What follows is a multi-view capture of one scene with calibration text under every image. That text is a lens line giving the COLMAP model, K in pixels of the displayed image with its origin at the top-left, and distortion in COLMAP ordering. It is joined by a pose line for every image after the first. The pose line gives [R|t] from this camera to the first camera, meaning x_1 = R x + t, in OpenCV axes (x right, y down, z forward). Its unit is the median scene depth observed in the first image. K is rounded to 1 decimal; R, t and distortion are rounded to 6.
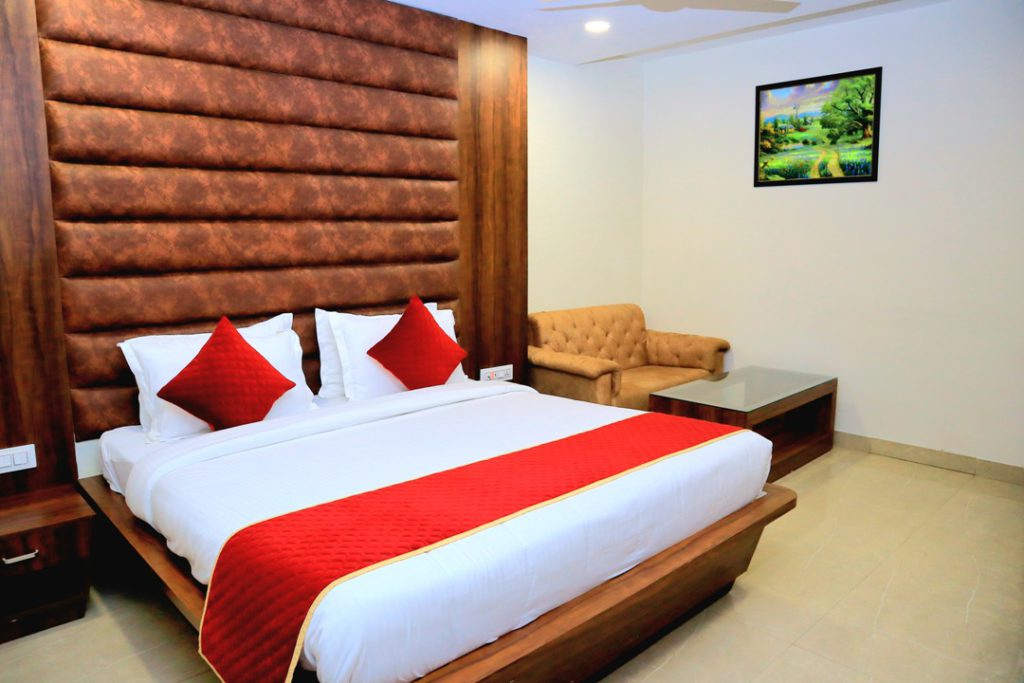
lens RADIAL K [[704.6, 0, 512.0], [0, 704.6, 341.5], [0, 0, 1]] dist [-0.123170, 0.073558]
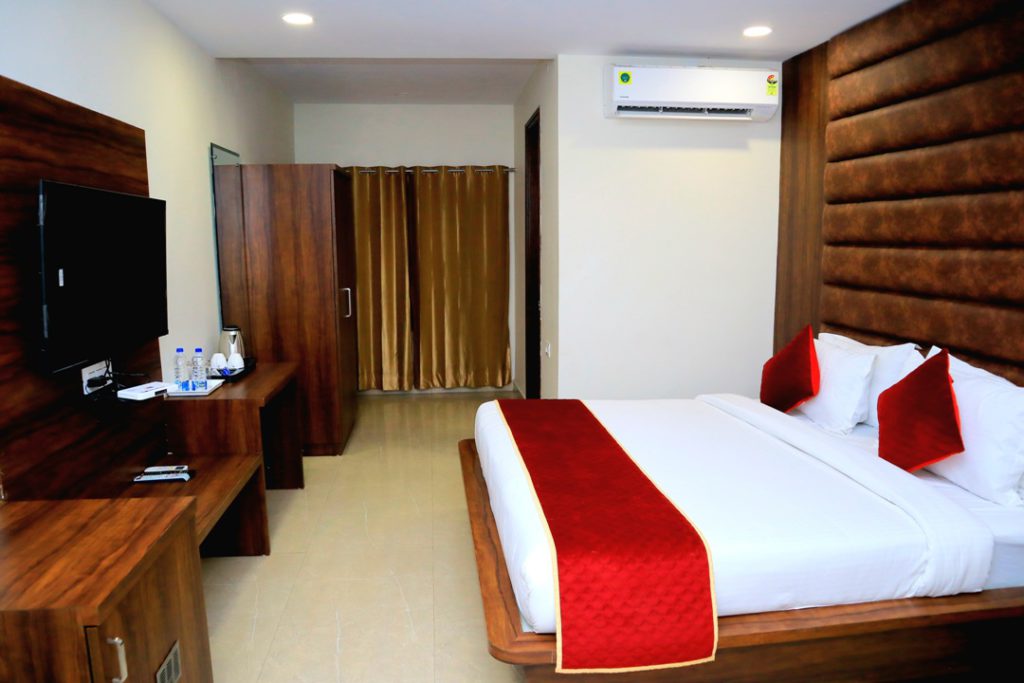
lens RADIAL K [[704.6, 0, 512.0], [0, 704.6, 341.5], [0, 0, 1]] dist [-0.123170, 0.073558]
pose [[-0.599619, 0.124087, -0.790607, 0.580530], [-0.111595, 0.965290, 0.236140, -0.156918], [0.792467, 0.229822, -0.564958, 0.841317]]
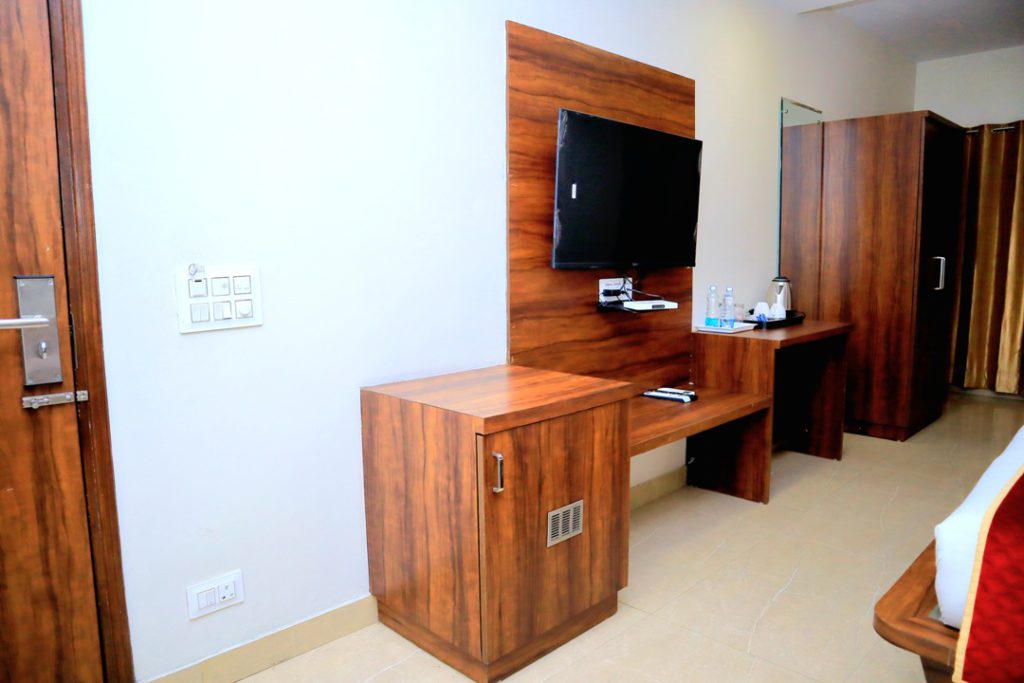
lens RADIAL K [[704.6, 0, 512.0], [0, 704.6, 341.5], [0, 0, 1]] dist [-0.123170, 0.073558]
pose [[-0.999686, 0.015279, -0.019883, 0.449874], [0.009271, 0.961944, 0.273091, -0.089514], [0.023299, 0.272821, -0.961783, 0.913960]]
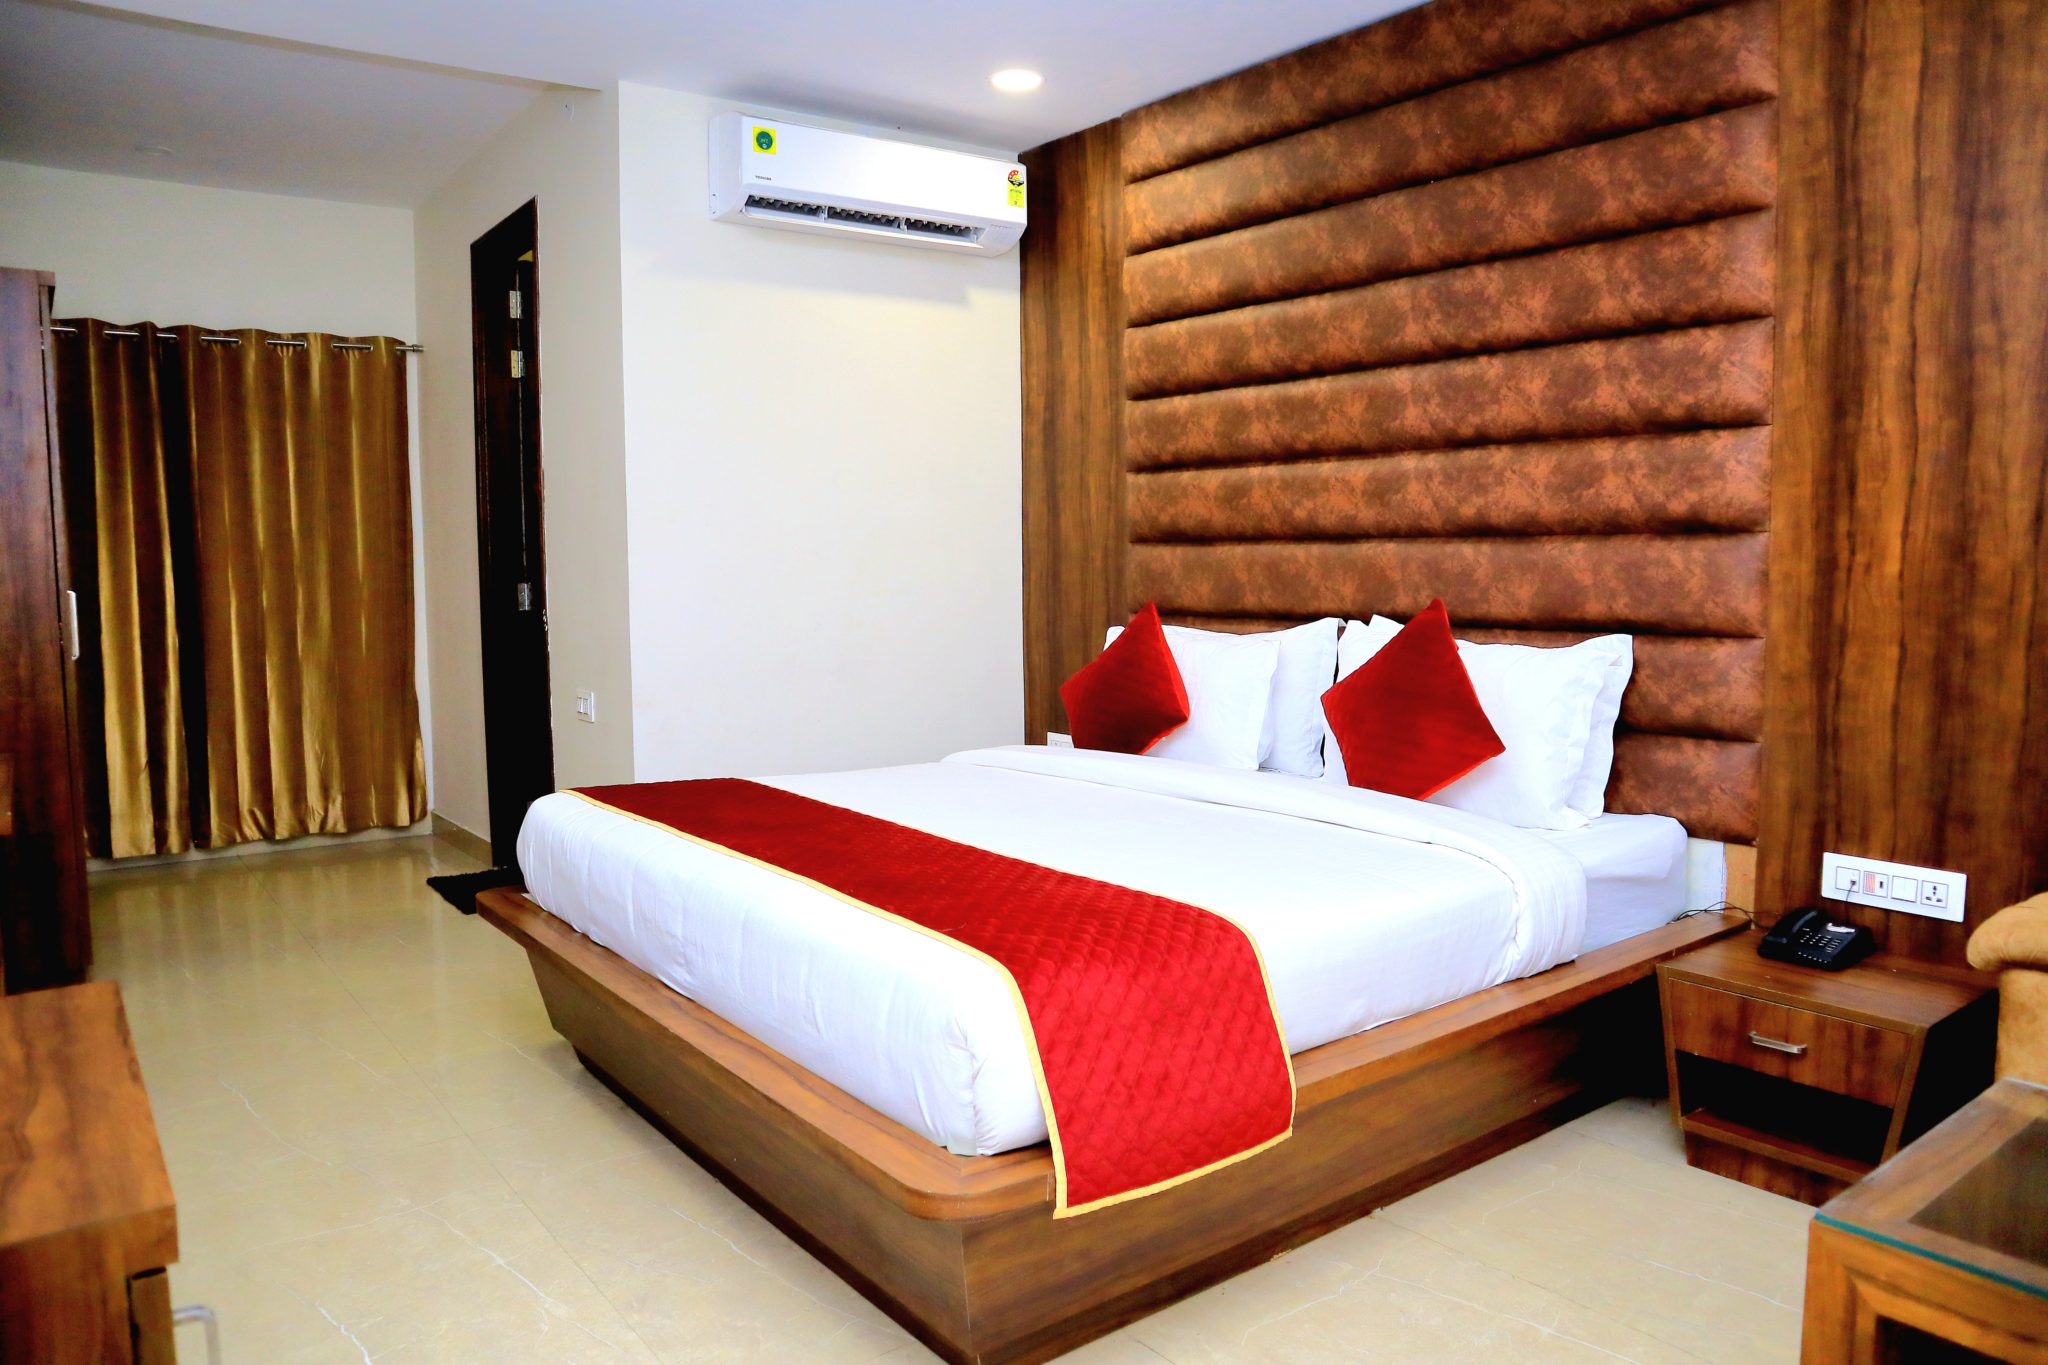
lens RADIAL K [[1409.2, 0, 1024.0], [0, 1409.2, 682.5], [0, 0, 1]] dist [-0.123170, 0.073558]
pose [[-0.111387, 0.092432, -0.989469, 0.650504], [-0.140270, 0.984235, 0.107733, -0.058909], [0.983828, 0.150793, -0.096666, 0.670367]]
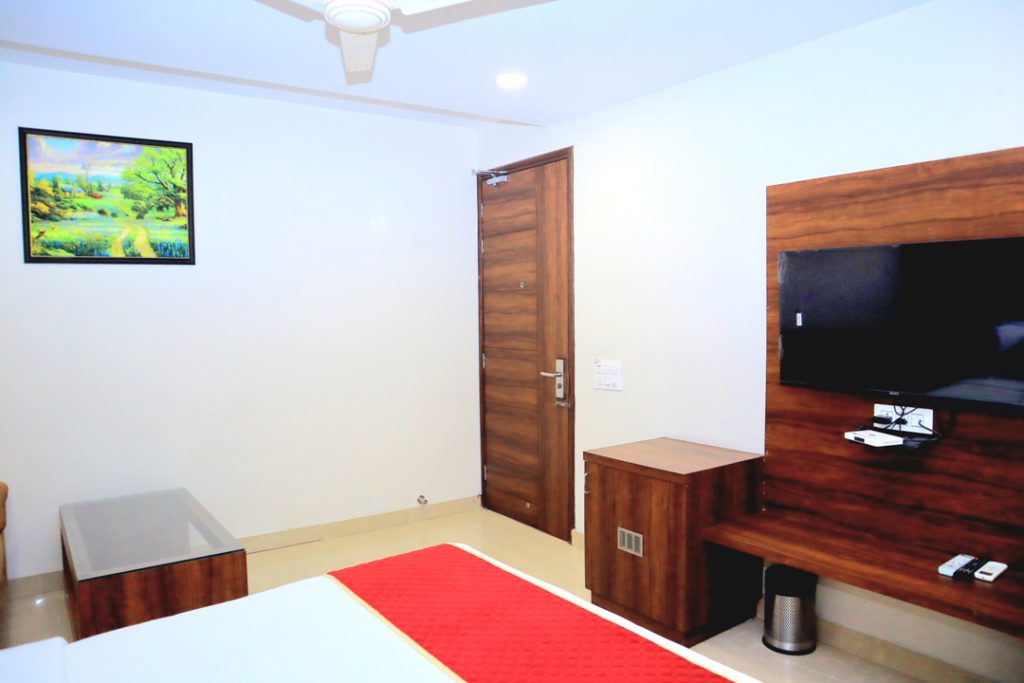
lens RADIAL K [[704.6, 0, 512.0], [0, 704.6, 341.5], [0, 0, 1]] dist [-0.123170, 0.073558]
pose [[0.130020, -0.048847, 0.990307, -0.335968], [0.161026, 0.986566, 0.027521, -0.091420], [-0.978348, 0.155887, 0.136139, 0.478436]]
